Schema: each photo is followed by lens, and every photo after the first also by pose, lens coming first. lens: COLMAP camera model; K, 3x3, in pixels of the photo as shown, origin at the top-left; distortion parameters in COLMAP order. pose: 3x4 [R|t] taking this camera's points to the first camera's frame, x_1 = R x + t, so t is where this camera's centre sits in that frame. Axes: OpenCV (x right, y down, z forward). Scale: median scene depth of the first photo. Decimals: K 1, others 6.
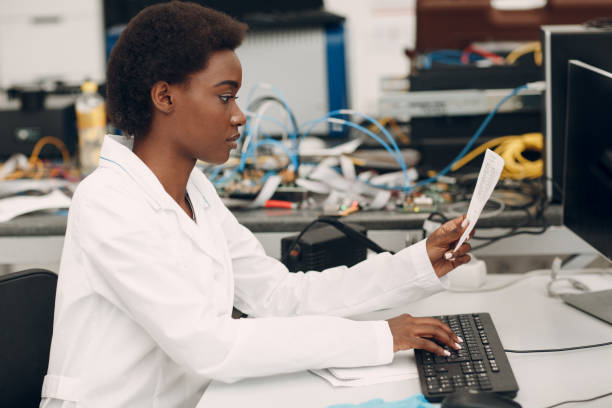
lens RADIAL K [[1493.3, 0, 306.0], [0, 1493.3, 204.0], [0, 0, 1]] dist [-0.100159, -0.950509]
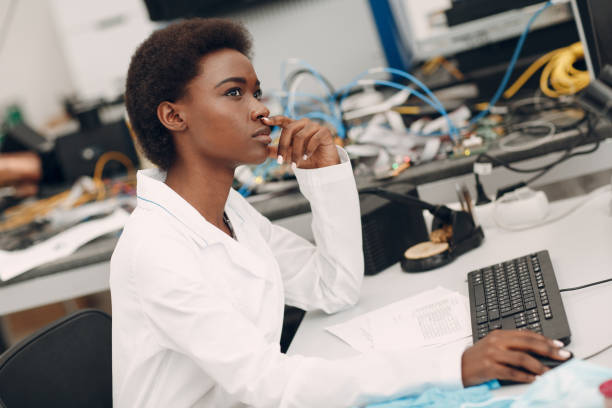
lens RADIAL K [[1493.3, 0, 306.0], [0, 1493.3, 204.0], [0, 0, 1]] dist [-0.100159, -0.950509]
pose [[0.968486, -0.219735, -0.117266, 0.077392], [0.225331, 0.973593, 0.036648, -0.022404], [0.106116, -0.061917, 0.992424, 0.023894]]
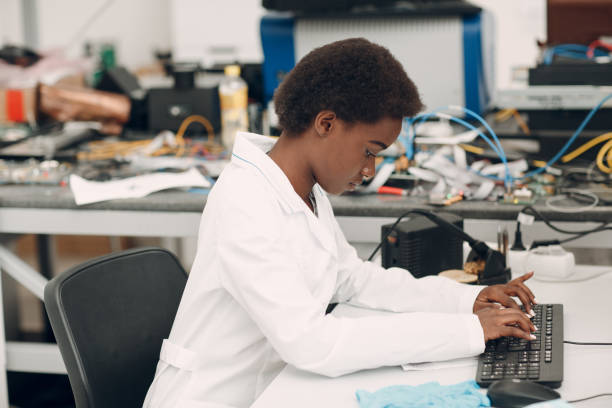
lens RADIAL K [[1493.3, 0, 306.0], [0, 1493.3, 204.0], [0, 0, 1]] dist [-0.100159, -0.950509]
pose [[0.988990, 0.038542, -0.142876, 0.076498], [-0.033713, 0.998780, 0.036071, -0.027211], [0.144092, -0.030857, 0.989083, -0.075541]]
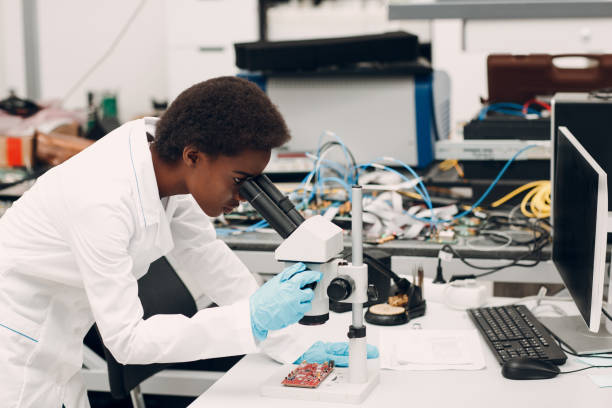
lens RADIAL K [[1493.3, 0, 306.0], [0, 1493.3, 204.0], [0, 0, 1]] dist [-0.100159, -0.950509]
pose [[0.985741, 0.044759, -0.162209, 0.159955], [-0.043940, 0.998997, 0.008636, -0.031683], [0.162432, -0.001386, 0.986719, -0.224684]]
